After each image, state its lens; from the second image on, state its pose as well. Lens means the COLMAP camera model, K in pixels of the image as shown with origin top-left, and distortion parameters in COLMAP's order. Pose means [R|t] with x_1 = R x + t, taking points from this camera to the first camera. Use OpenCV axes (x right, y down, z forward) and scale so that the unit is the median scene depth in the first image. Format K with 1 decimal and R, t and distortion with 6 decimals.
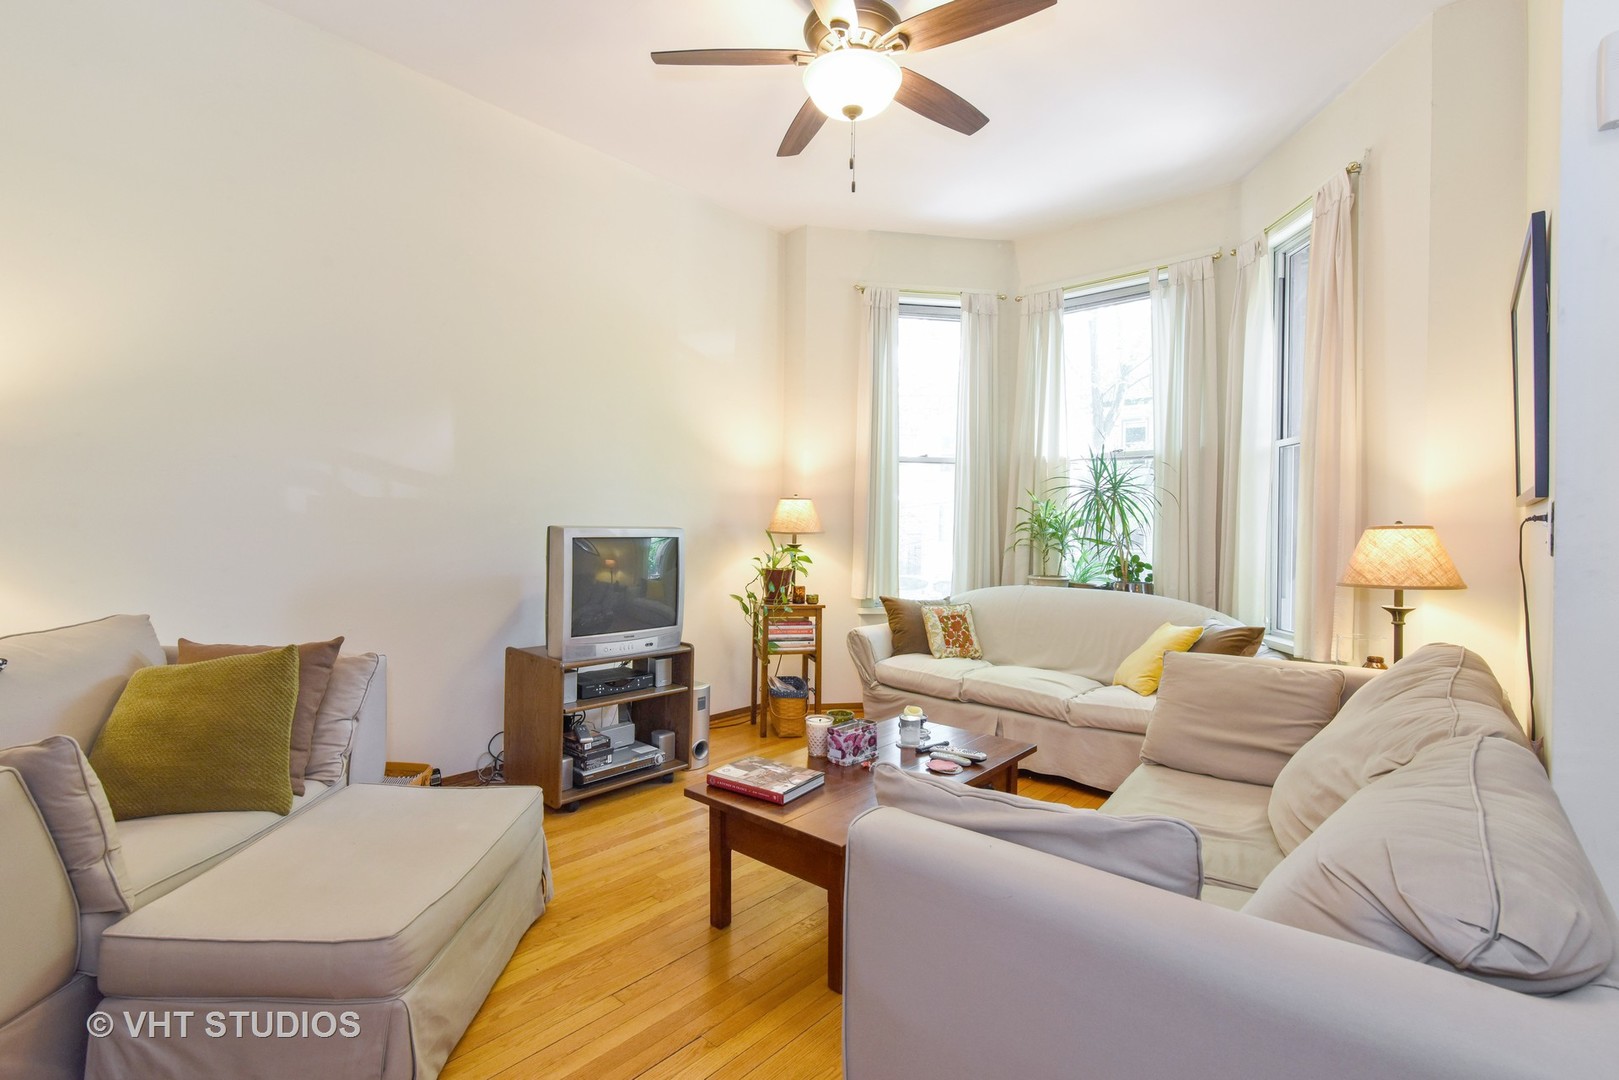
lens RADIAL K [[747.6, 0, 811.5], [0, 747.6, 534.8], [0, 0, 1]] dist [-0.001569, 0.000780]
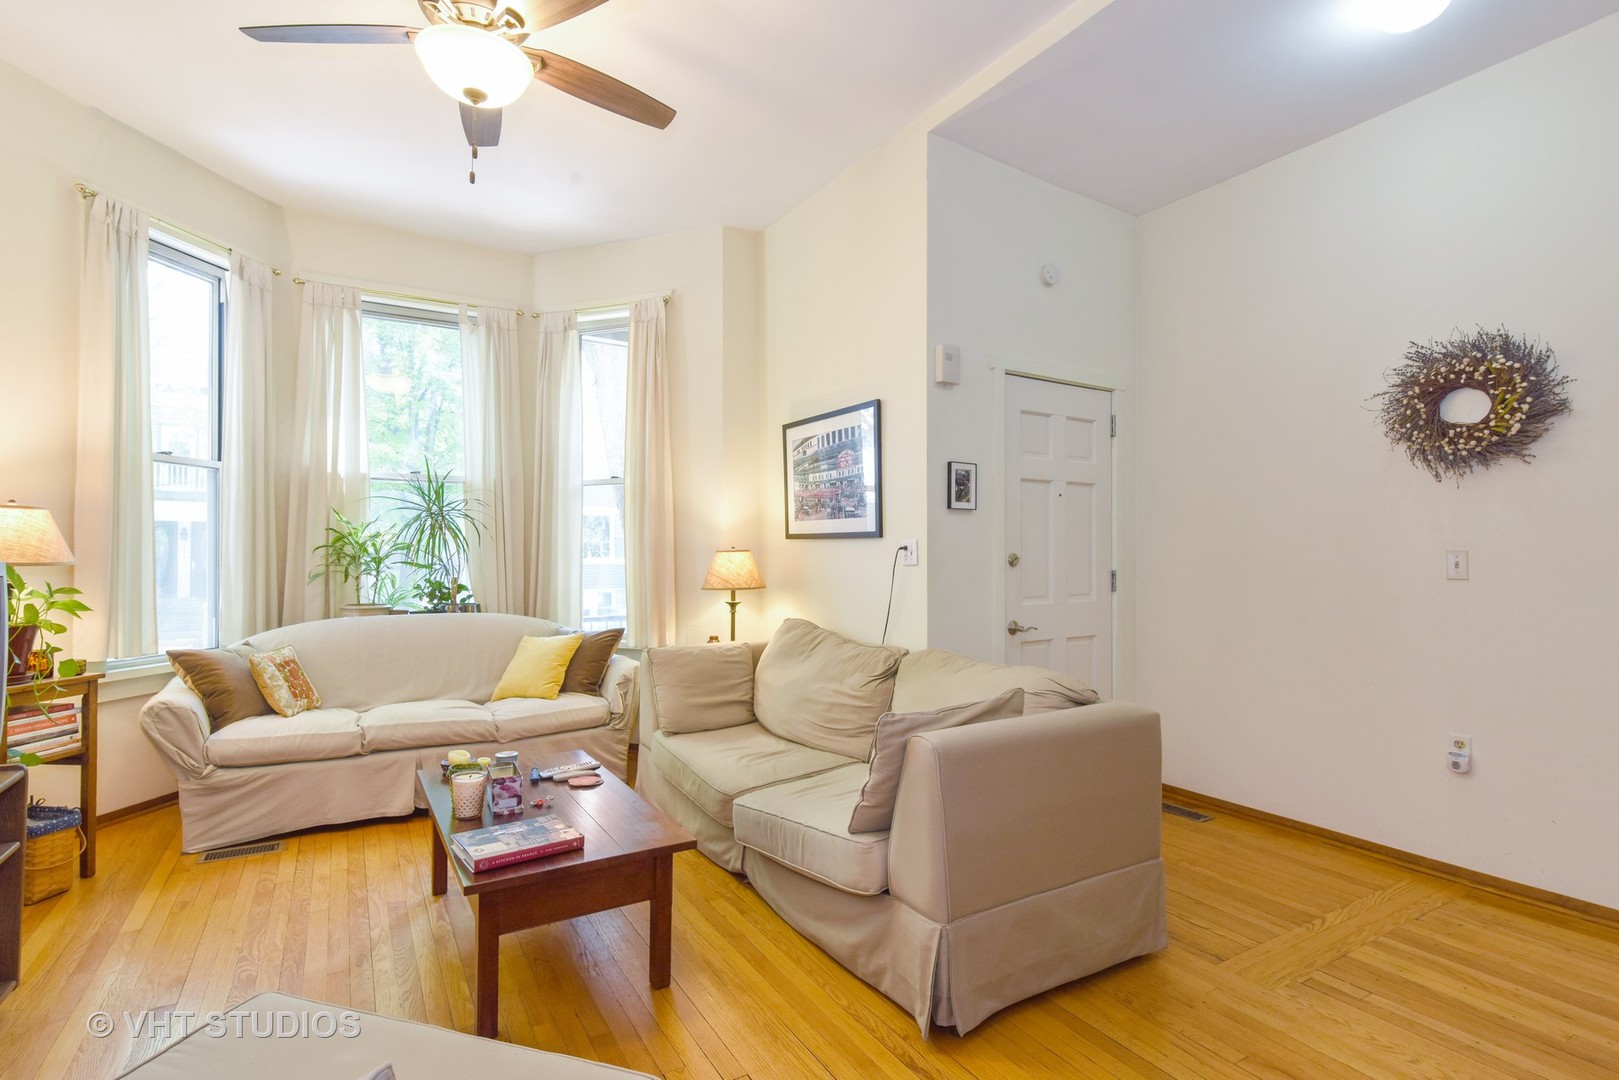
lens RADIAL K [[747.6, 0, 845.9], [0, 747.6, 544.6], [0, 0, 1]] dist [-0.001569, 0.000780]
pose [[0.307473, 0.000386, 0.951557, -0.398171], [0.010769, 0.999934, -0.003885, -0.008529], [-0.951496, 0.011441, 0.307449, 0.181055]]
